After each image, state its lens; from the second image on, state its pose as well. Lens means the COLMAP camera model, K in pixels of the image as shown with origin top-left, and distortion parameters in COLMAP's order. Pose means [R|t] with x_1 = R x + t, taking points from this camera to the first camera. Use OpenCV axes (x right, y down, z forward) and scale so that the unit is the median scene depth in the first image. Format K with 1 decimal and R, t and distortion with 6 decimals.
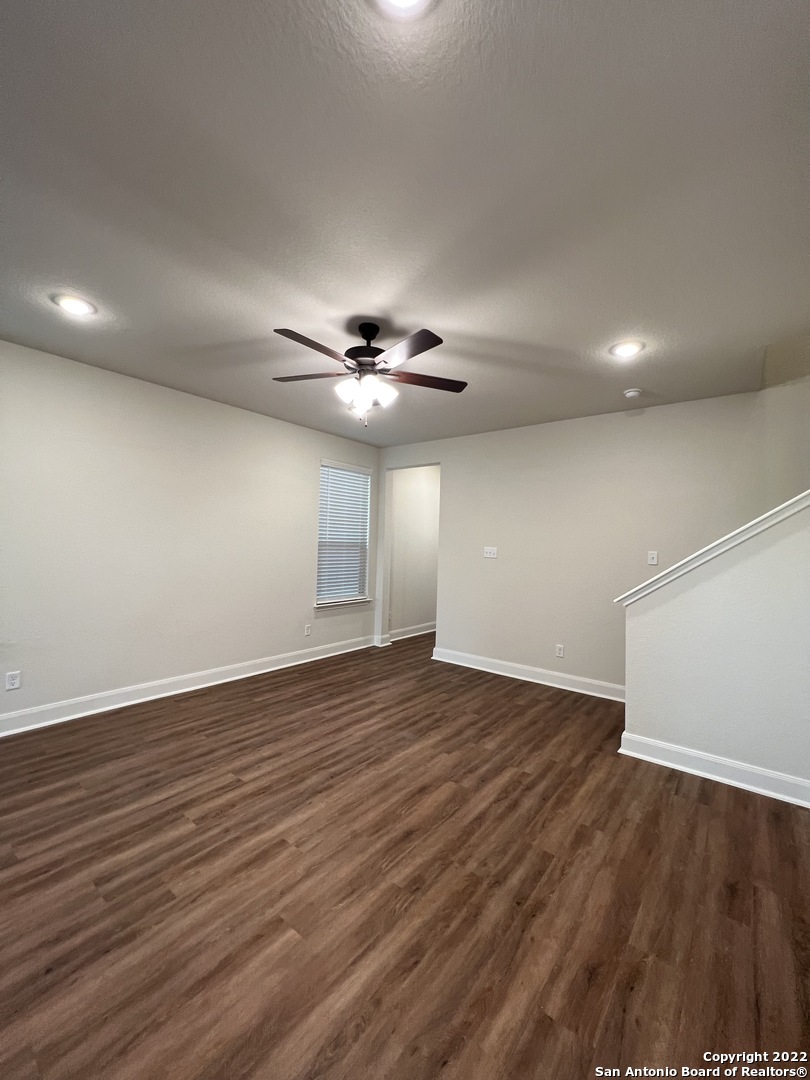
lens RADIAL K [[431.7, 0, 406.7], [0, 431.7, 535.4], [0, 0, 1]] dist [-0.001129, 0.000426]
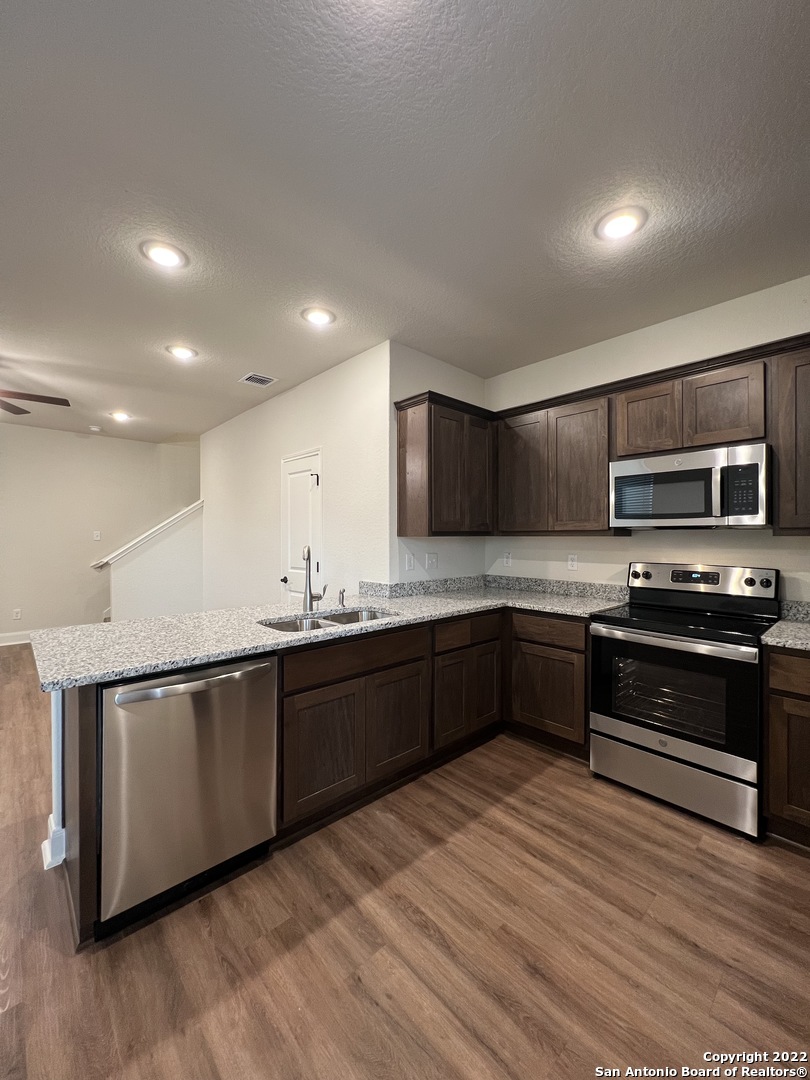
lens RADIAL K [[431.7, 0, 406.7], [0, 431.7, 535.4], [0, 0, 1]] dist [-0.001129, 0.000426]
pose [[0.152665, -0.025015, 0.987961, -1.222038], [-0.016621, 0.999473, 0.027875, -0.015024], [-0.988138, -0.020677, 0.152169, -0.491760]]
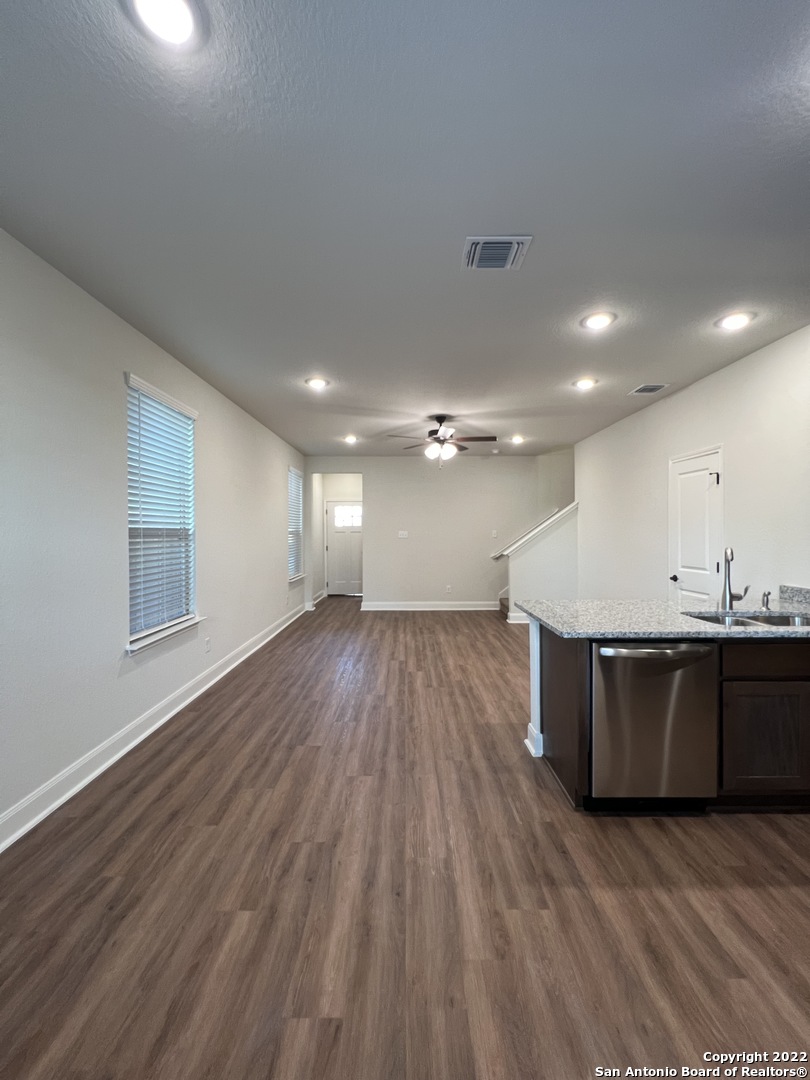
lens RADIAL K [[429.9, 0, 406.3], [0, 429.9, 535.2], [0, 0, 1]] dist [0.001549, 0.000209]
pose [[0.783161, -0.035137, 0.620825, -1.529639], [0.013167, 0.999115, 0.039938, -0.040490], [-0.621679, -0.023103, 0.782931, -0.445278]]
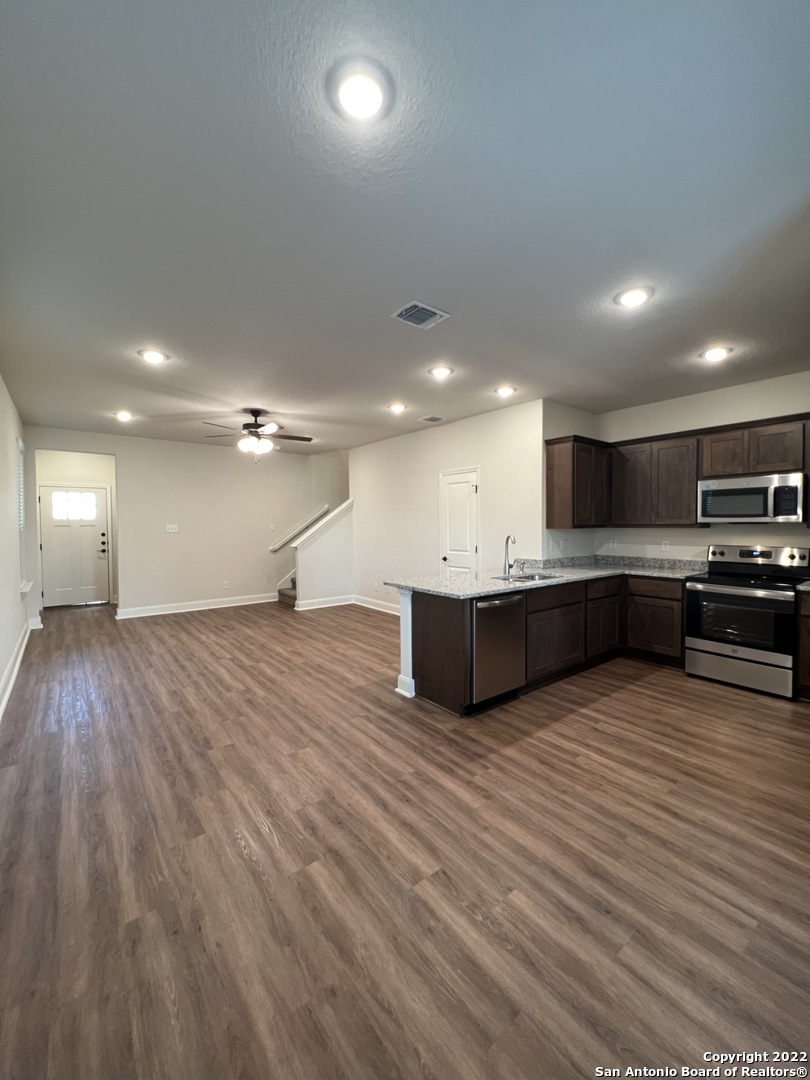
lens RADIAL K [[429.9, 0, 406.3], [0, 429.9, 535.2], [0, 0, 1]] dist [0.001549, 0.000209]
pose [[0.233068, -0.053244, 0.971002, -1.973161], [-0.008628, 0.998347, 0.056815, -0.049755], [-0.972422, -0.021620, 0.232223, -0.115584]]
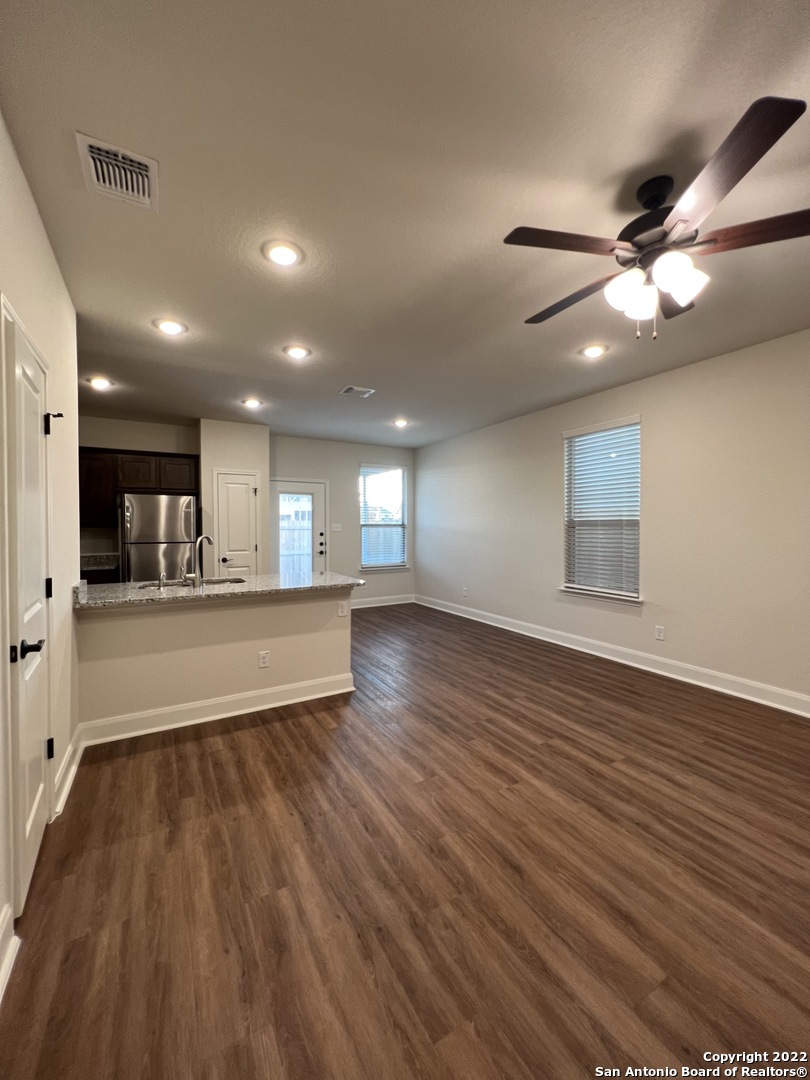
lens RADIAL K [[429.9, 0, 406.3], [0, 429.9, 535.2], [0, 0, 1]] dist [0.001549, 0.000209]
pose [[-0.368523, -0.007734, -0.929587, 0.721703], [0.010057, 0.999874, -0.012306, 0.060861], [0.929564, -0.013884, -0.368398, 0.957542]]
